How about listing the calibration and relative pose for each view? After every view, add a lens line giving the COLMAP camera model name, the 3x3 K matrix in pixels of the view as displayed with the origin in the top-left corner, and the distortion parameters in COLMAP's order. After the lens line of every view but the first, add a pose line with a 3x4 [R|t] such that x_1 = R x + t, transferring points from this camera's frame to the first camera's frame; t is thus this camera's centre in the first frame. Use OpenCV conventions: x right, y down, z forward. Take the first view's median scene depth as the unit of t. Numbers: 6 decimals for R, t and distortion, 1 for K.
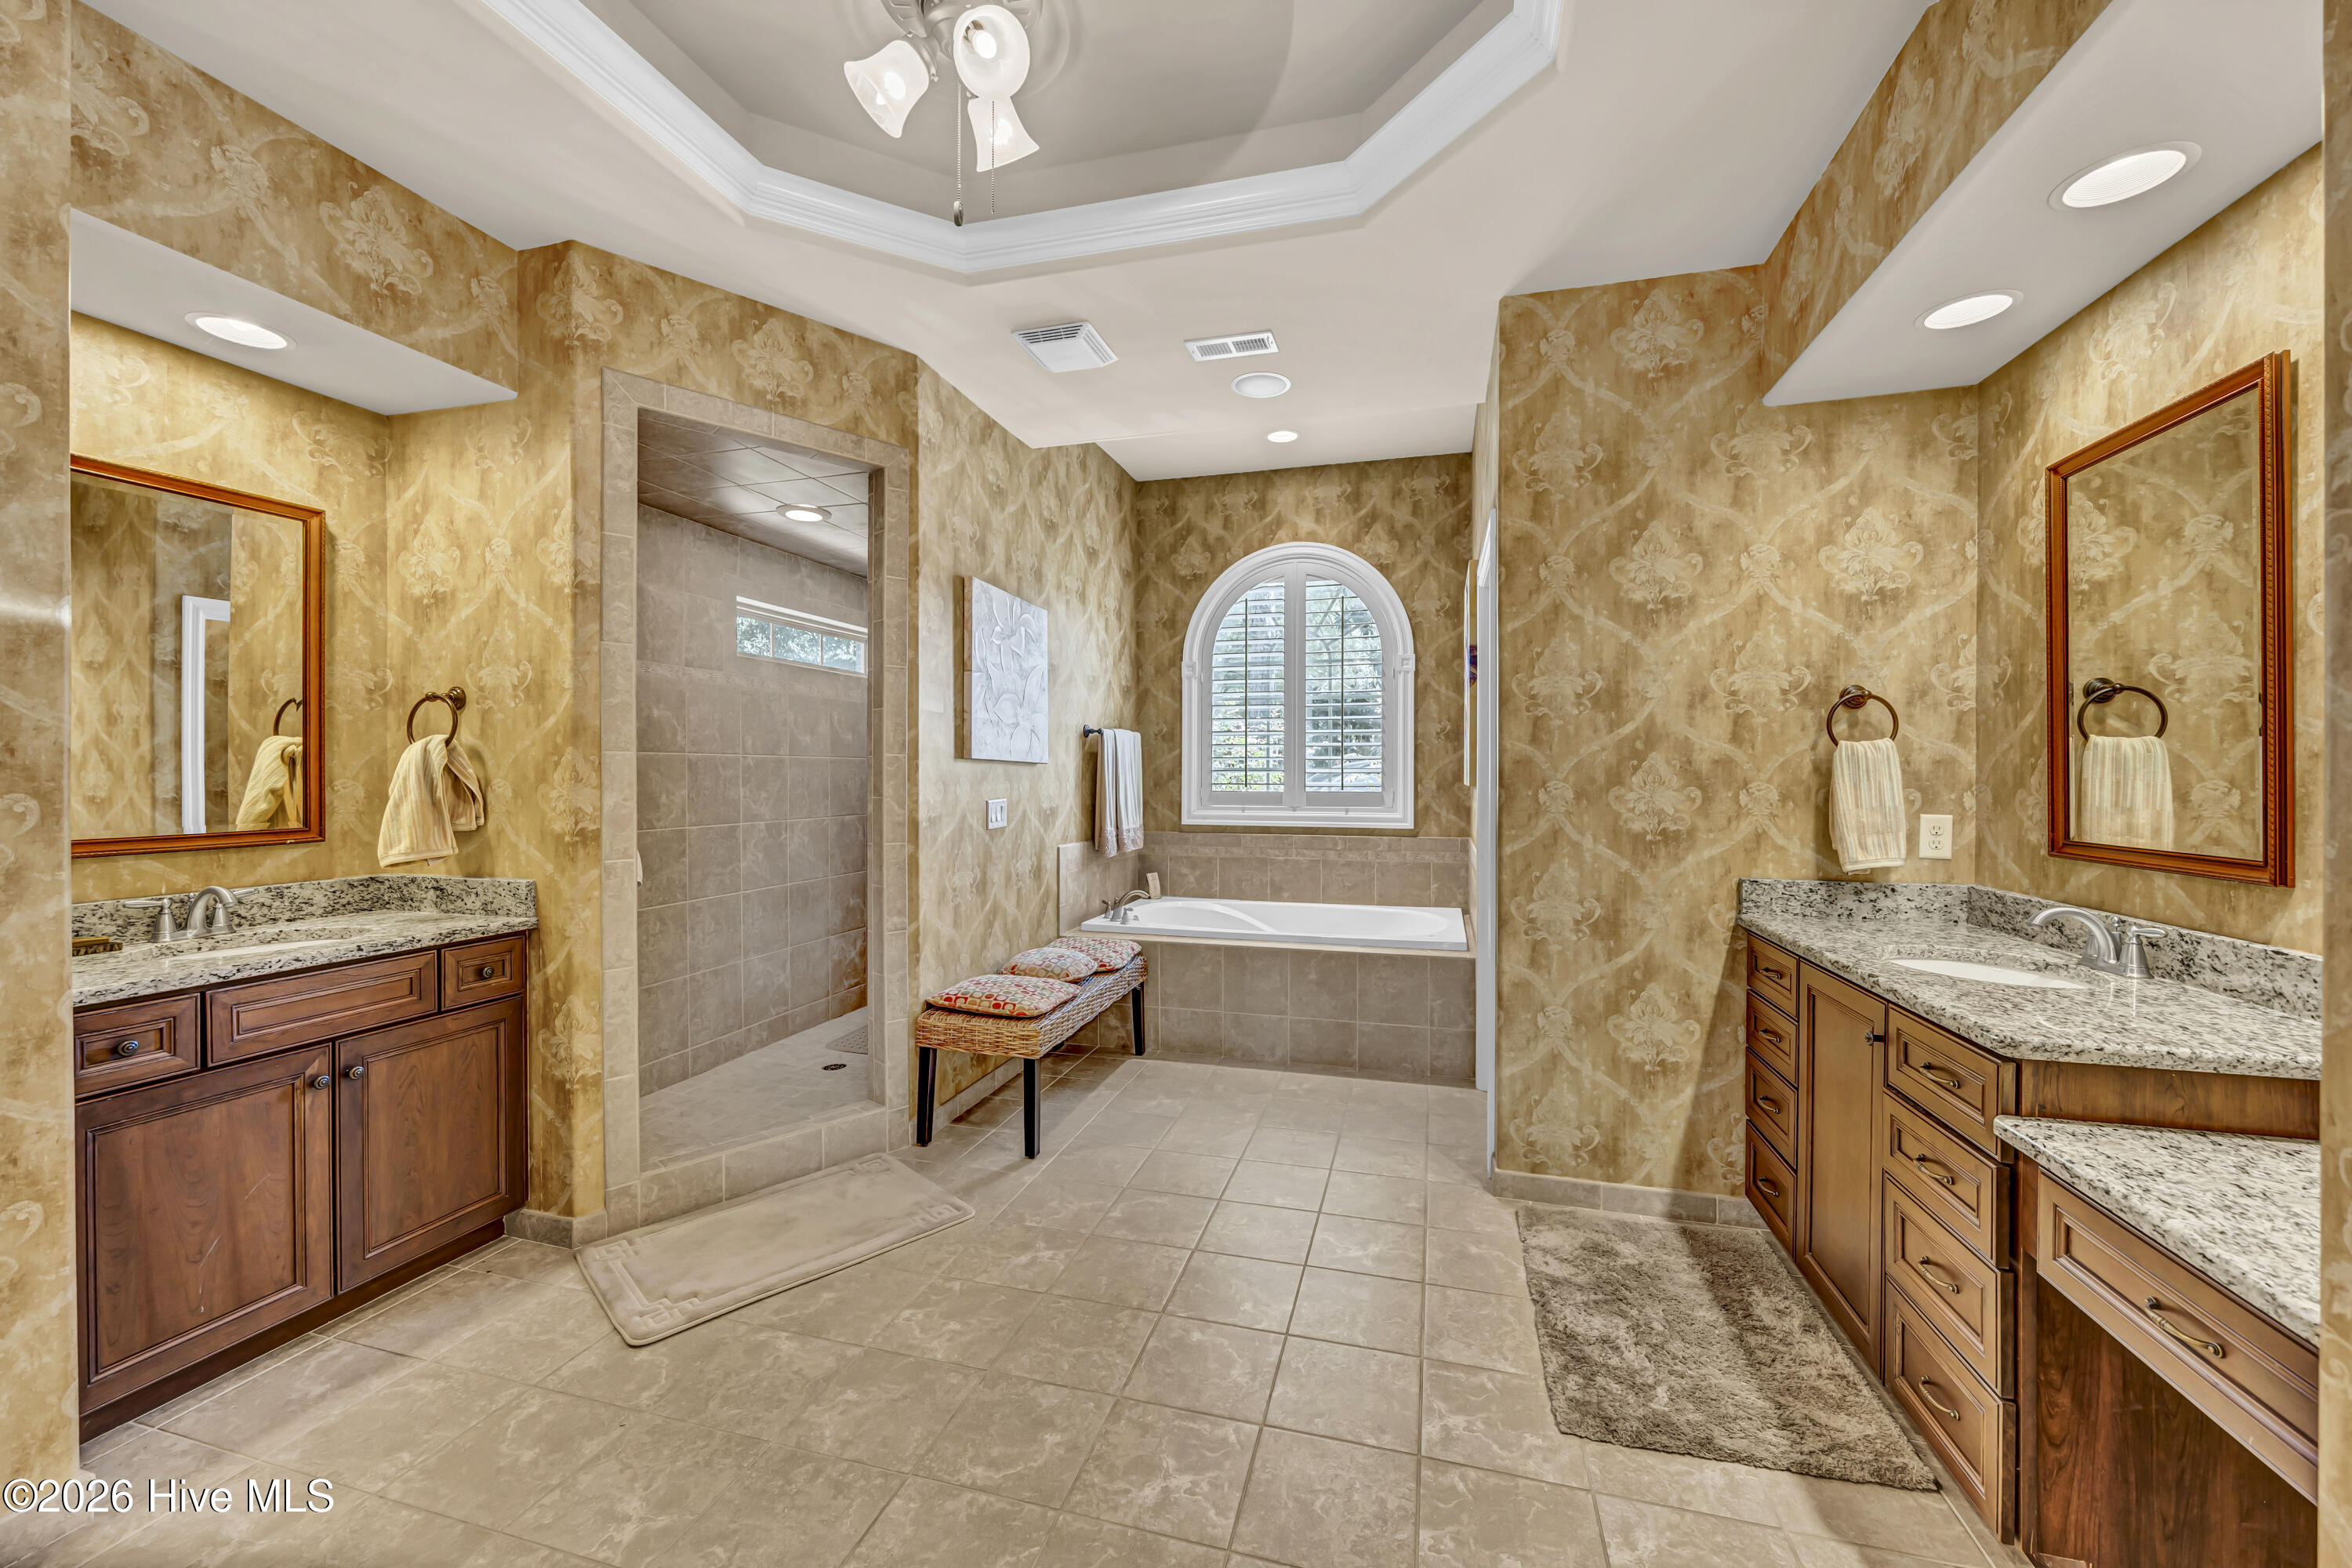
lens RADIAL K [[908.7, 0, 1182.6], [0, 908.7, 777.6], [0, 0, 1]] dist [-0.000568, -0.000033]
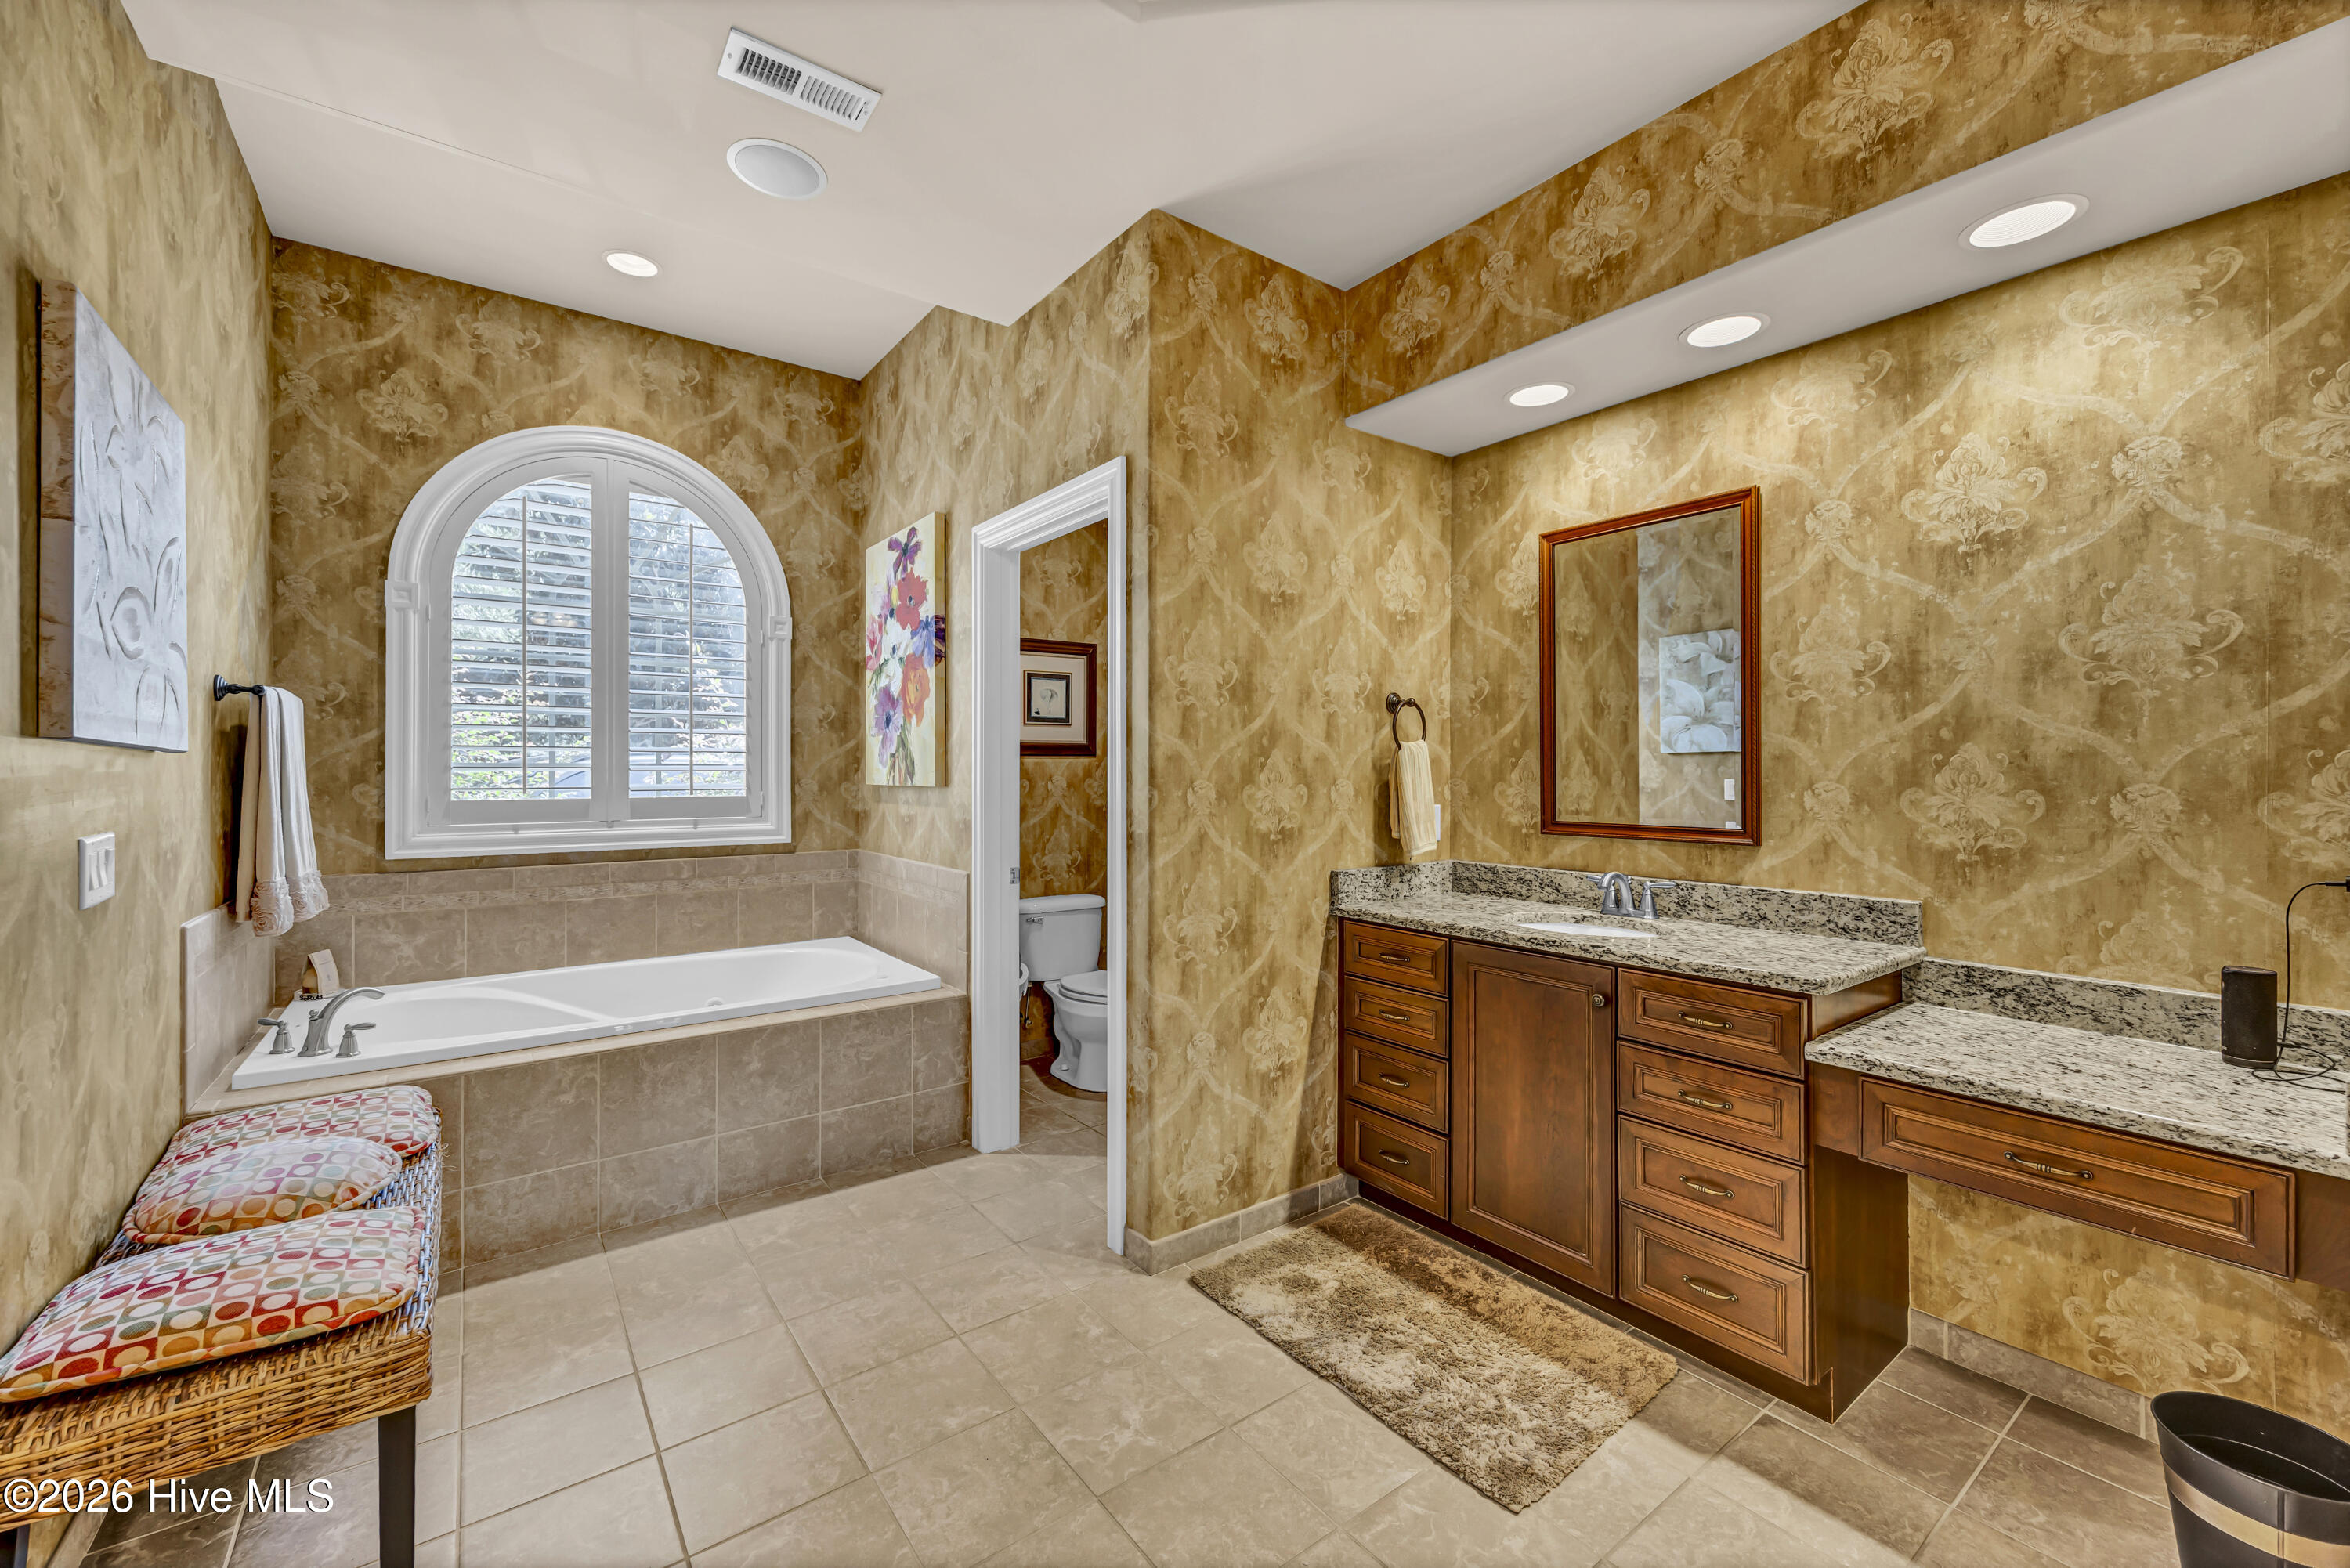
lens RADIAL K [[946.3, 0, 1178.5], [0, 946.3, 770.5], [0, 0, 1]] dist [0.004091, -0.000009]
pose [[0.610970, -0.001708, 0.791652, -0.342174], [0.005427, 0.999983, -0.002031, -0.003165], [-0.791635, 0.005537, 0.610969, 0.456891]]
